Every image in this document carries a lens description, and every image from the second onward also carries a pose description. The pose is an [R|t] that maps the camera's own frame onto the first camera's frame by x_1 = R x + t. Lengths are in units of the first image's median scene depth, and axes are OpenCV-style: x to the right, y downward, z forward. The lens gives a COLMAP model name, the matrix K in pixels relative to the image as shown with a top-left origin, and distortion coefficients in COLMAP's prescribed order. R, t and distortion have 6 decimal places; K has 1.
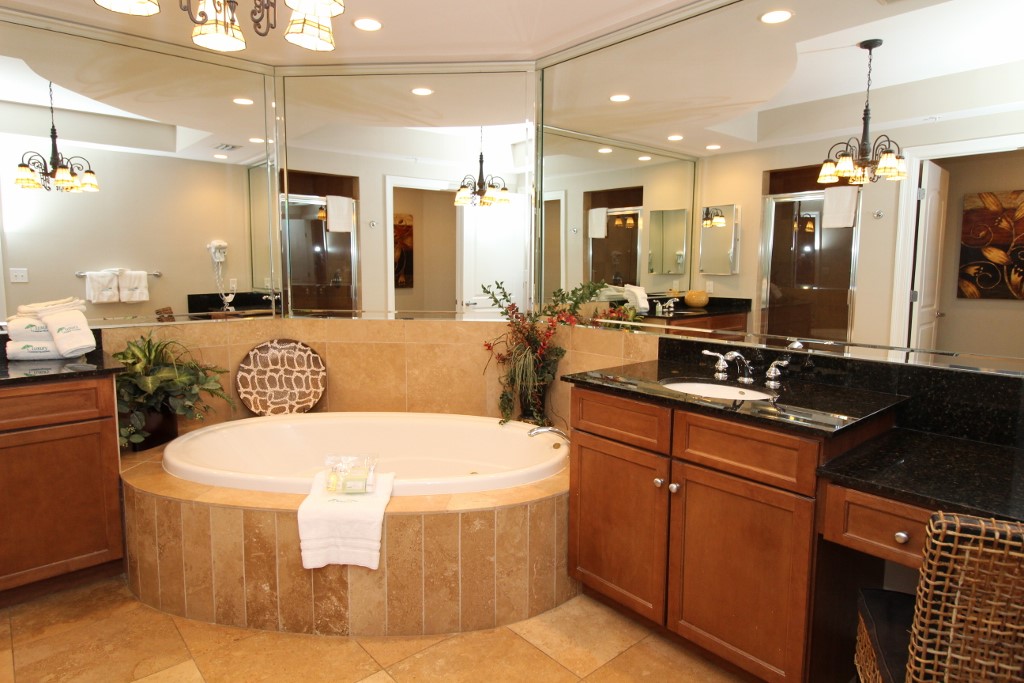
lens RADIAL K [[602.9, 0, 512.9], [0, 602.9, 323.0], [0, 0, 1]] dist [0.002731, 0.000714]
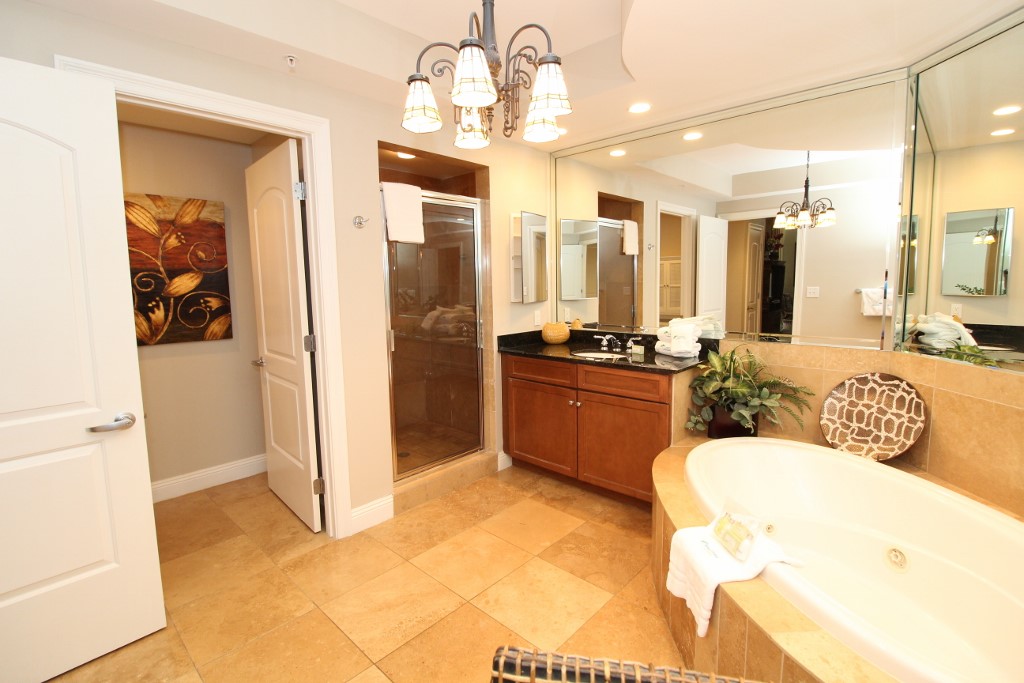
lens RADIAL K [[472.6, 0, 514.5], [0, 472.6, 328.7], [0, 0, 1]] dist [0.004102, -0.014625]
pose [[0.105690, 0.092751, -0.990064, 0.250948], [-0.077634, 0.993371, 0.084773, -0.057425], [0.991364, 0.067903, 0.112190, 0.376352]]
